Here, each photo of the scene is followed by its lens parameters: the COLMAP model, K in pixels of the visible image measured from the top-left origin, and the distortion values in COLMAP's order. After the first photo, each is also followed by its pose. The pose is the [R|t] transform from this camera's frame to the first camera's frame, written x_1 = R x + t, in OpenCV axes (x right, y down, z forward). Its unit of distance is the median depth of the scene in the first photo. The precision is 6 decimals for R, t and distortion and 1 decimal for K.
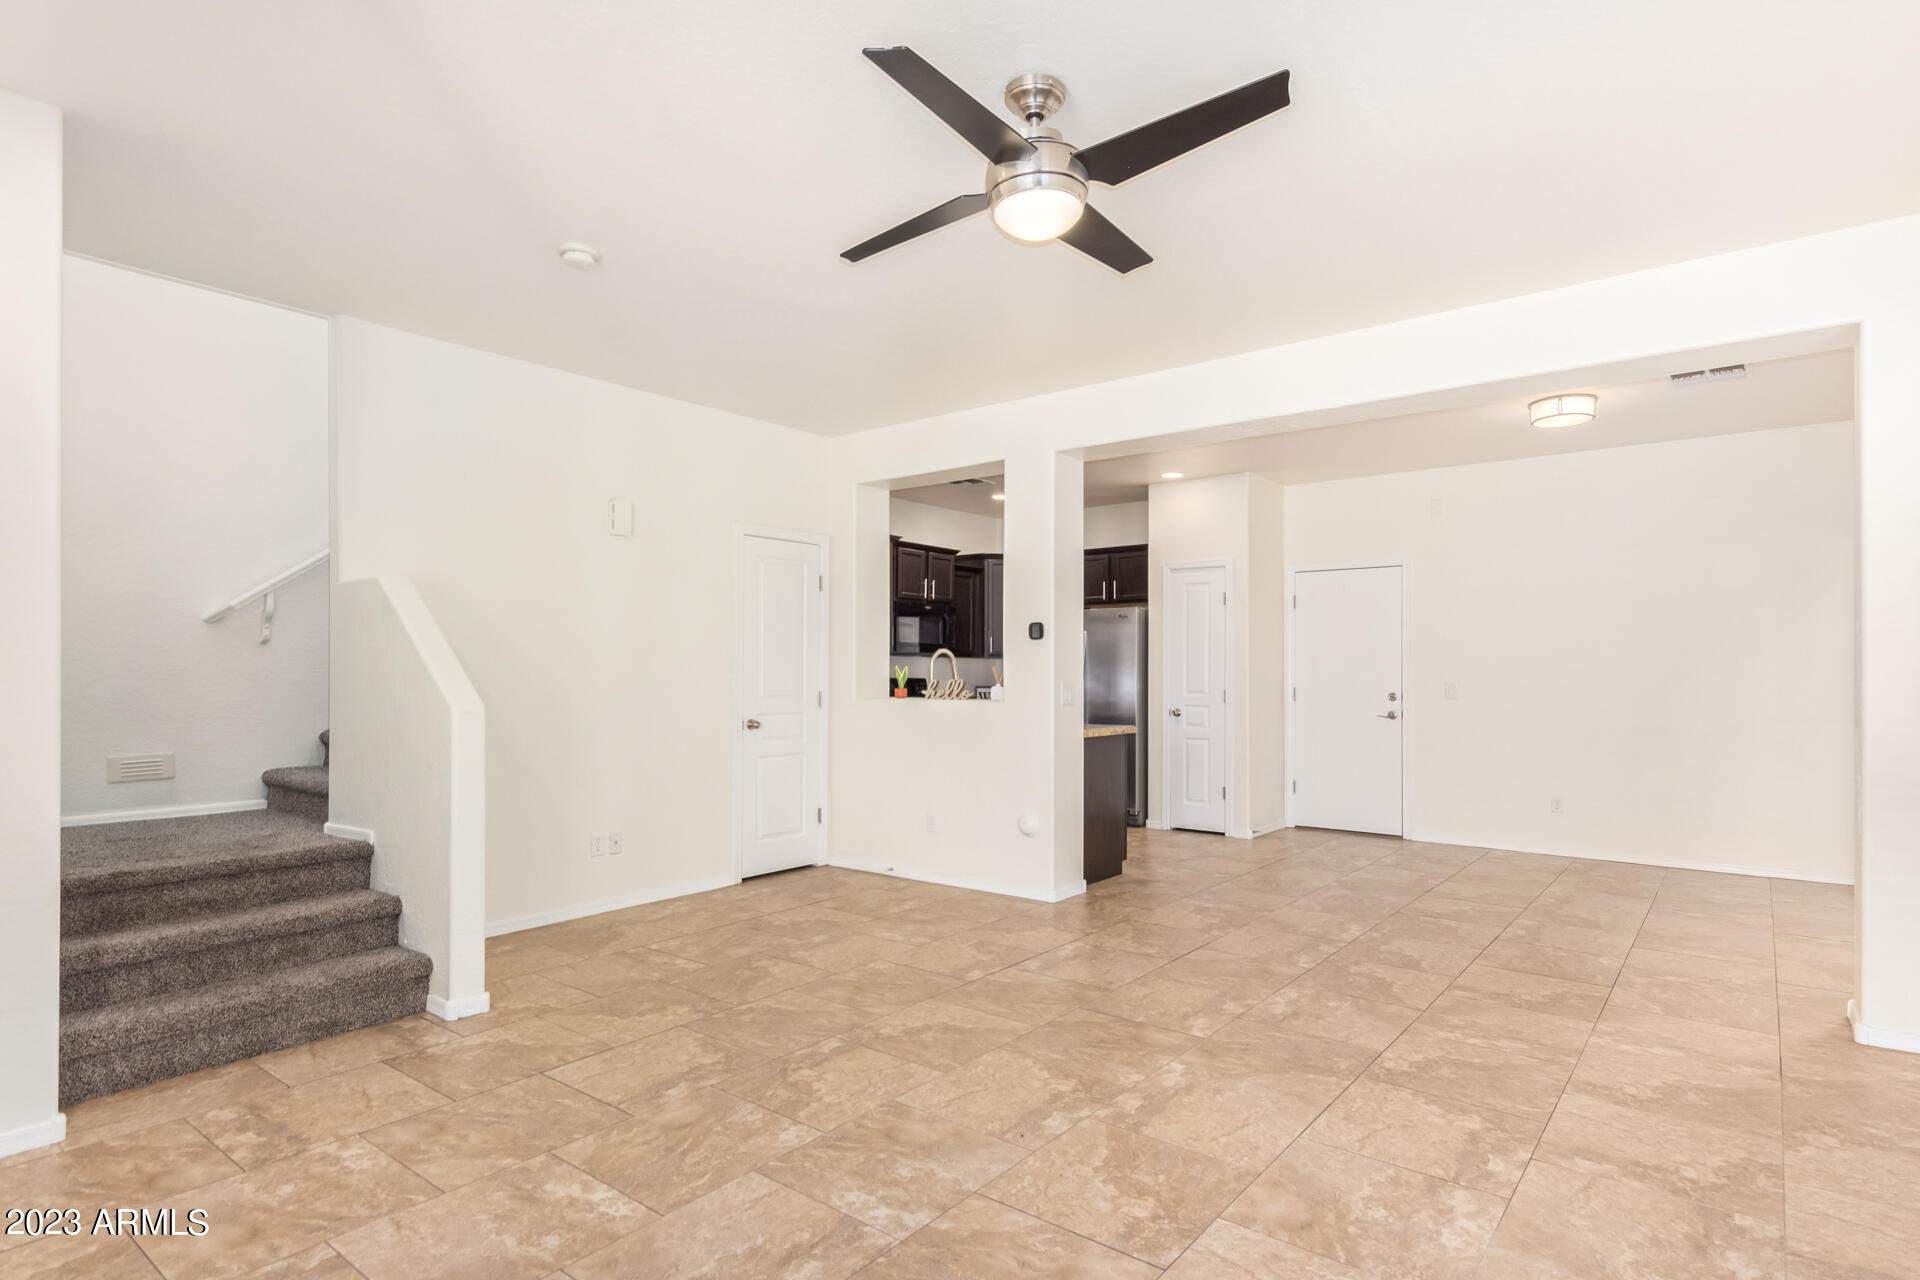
lens RADIAL K [[995.5, 0, 979.6], [0, 995.5, 669.9], [0, 0, 1]] dist [0.025499, -0.009781]
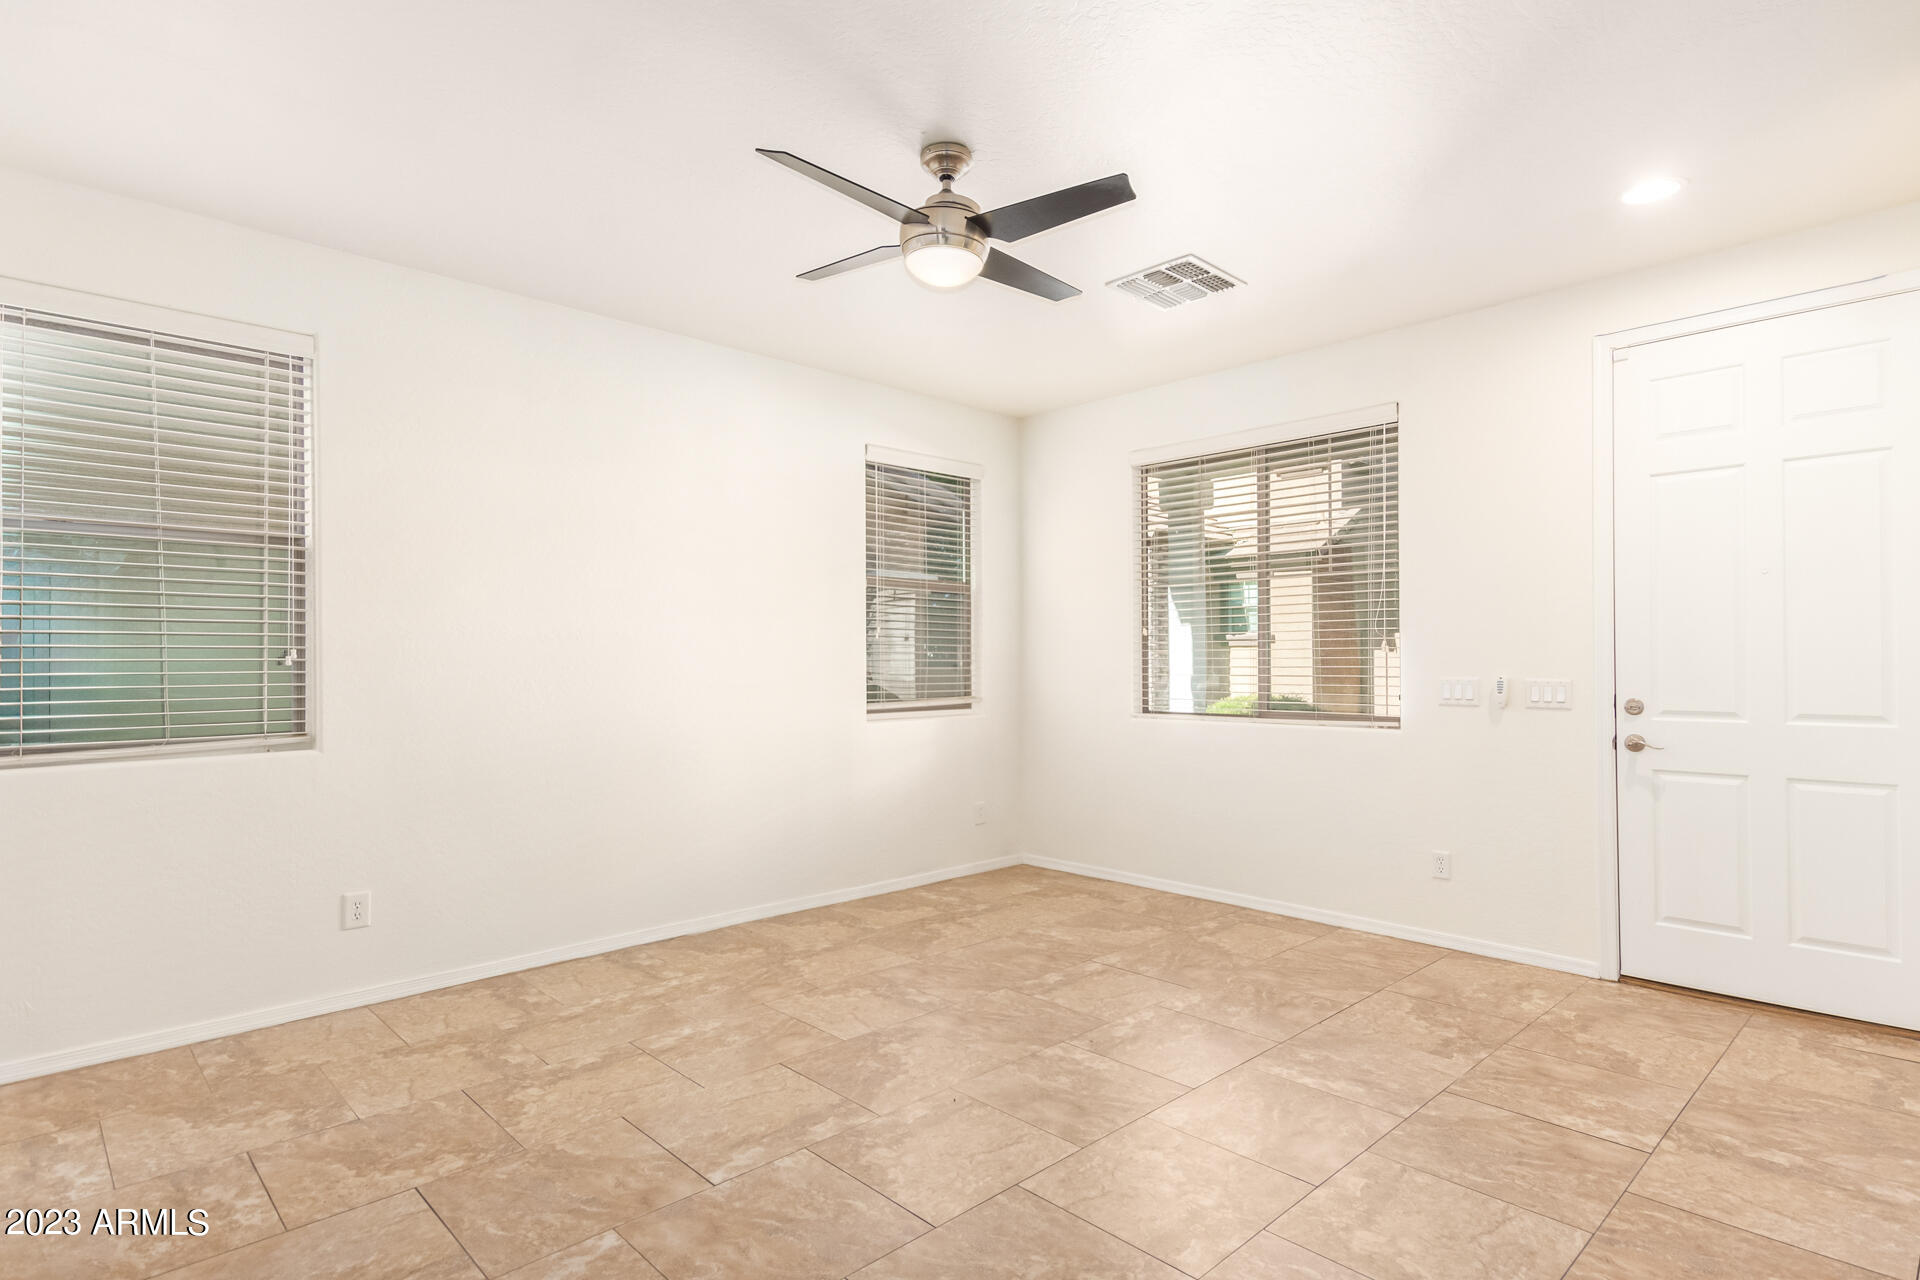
lens RADIAL K [[986.5, 0, 986.4], [0, 986.5, 662.7], [0, 0, 1]] dist [0.024981, -0.010981]
pose [[-0.992025, 0.004976, 0.125942, -0.114453], [0.005179, 0.999986, 0.001283, 0.000153], [-0.125934, 0.001925, -0.992037, 1.856841]]
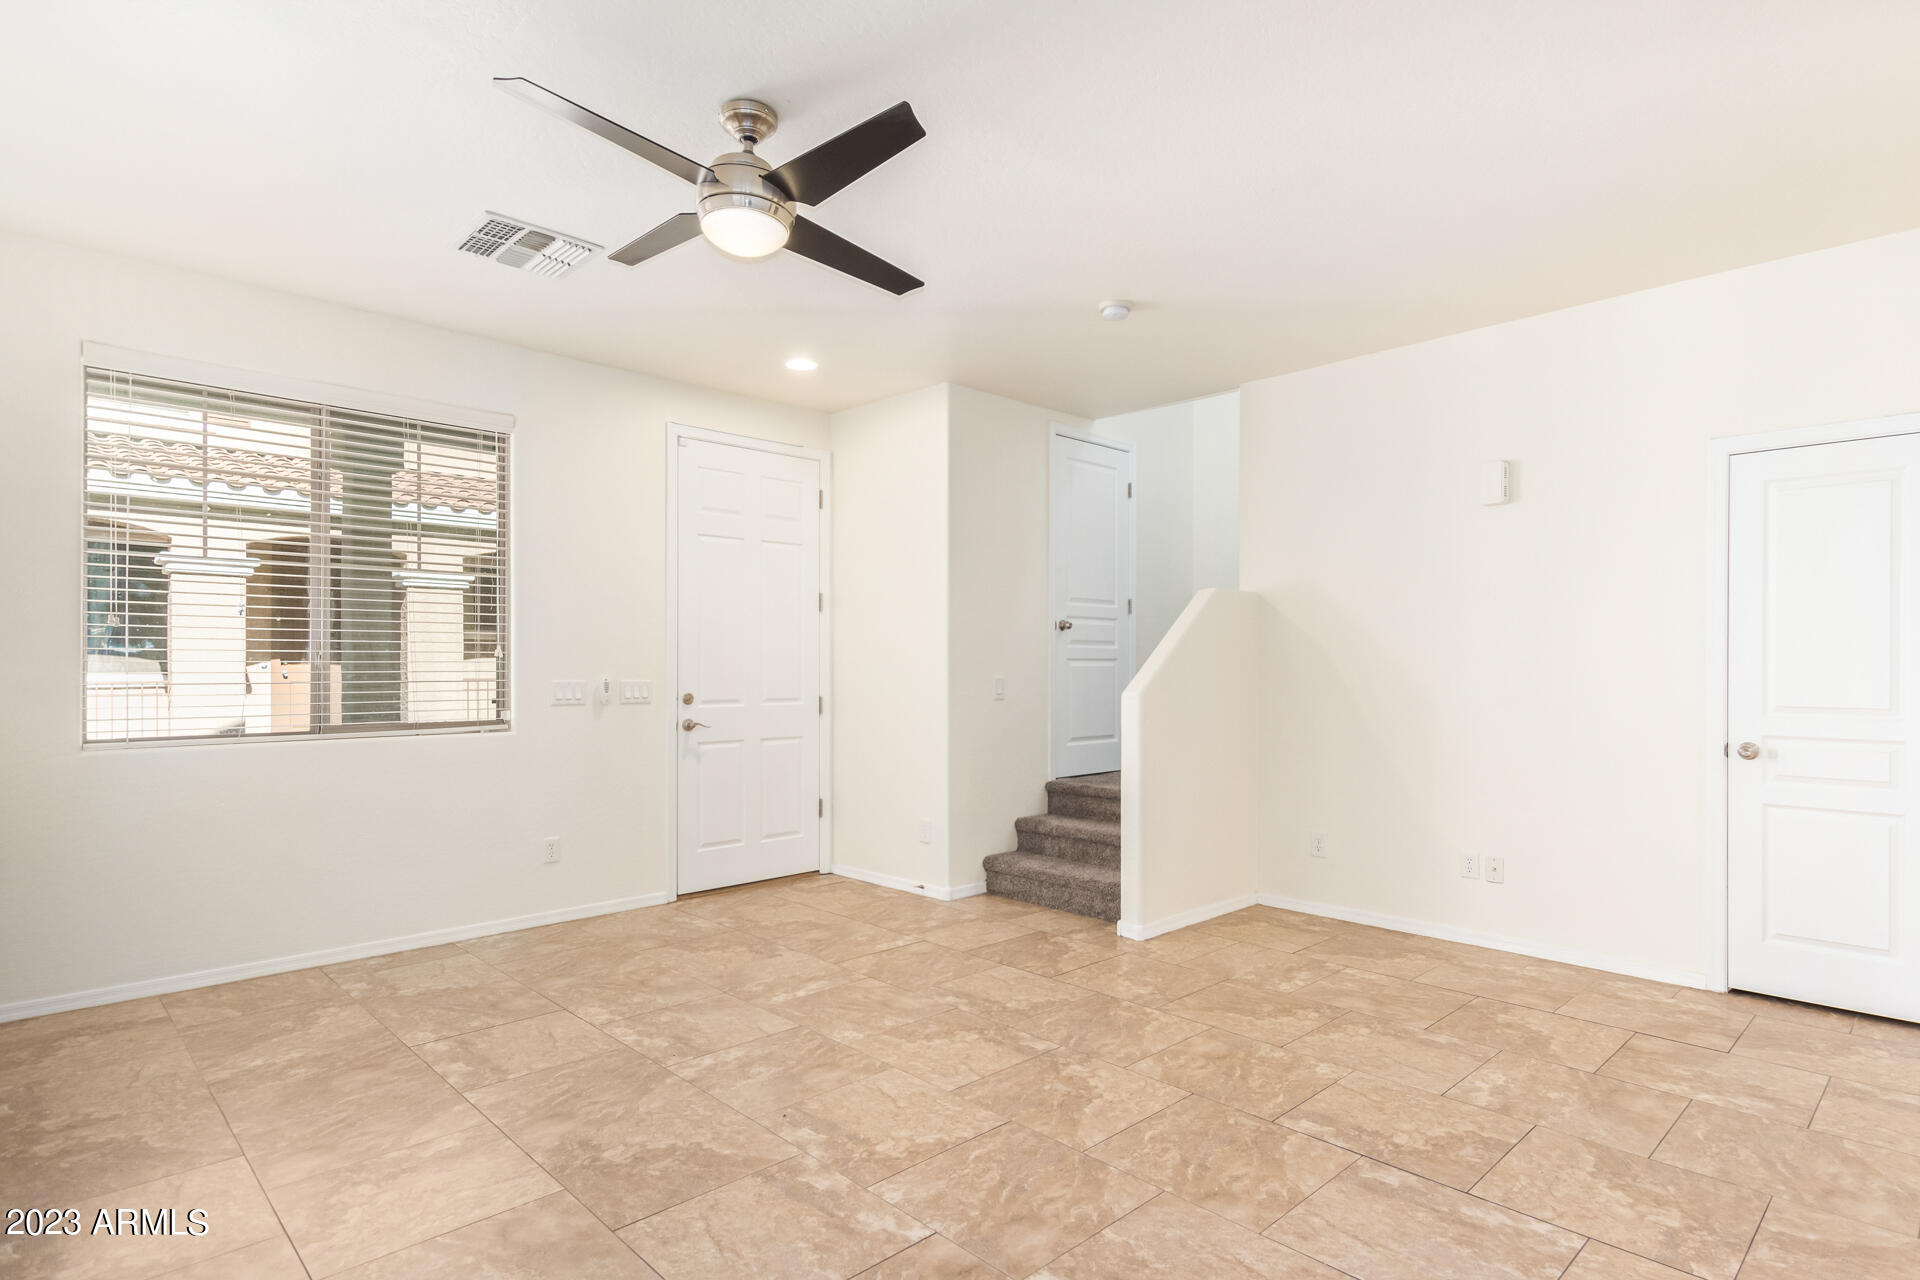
lens RADIAL K [[995.5, 0, 979.6], [0, 995.5, 669.9], [0, 0, 1]] dist [0.025499, -0.009781]
pose [[-0.127787, 0.005813, -0.991785, 0.943328], [-0.000916, 0.999982, 0.005979, 0.000537], [0.991801, 0.001672, -0.127779, 1.211437]]
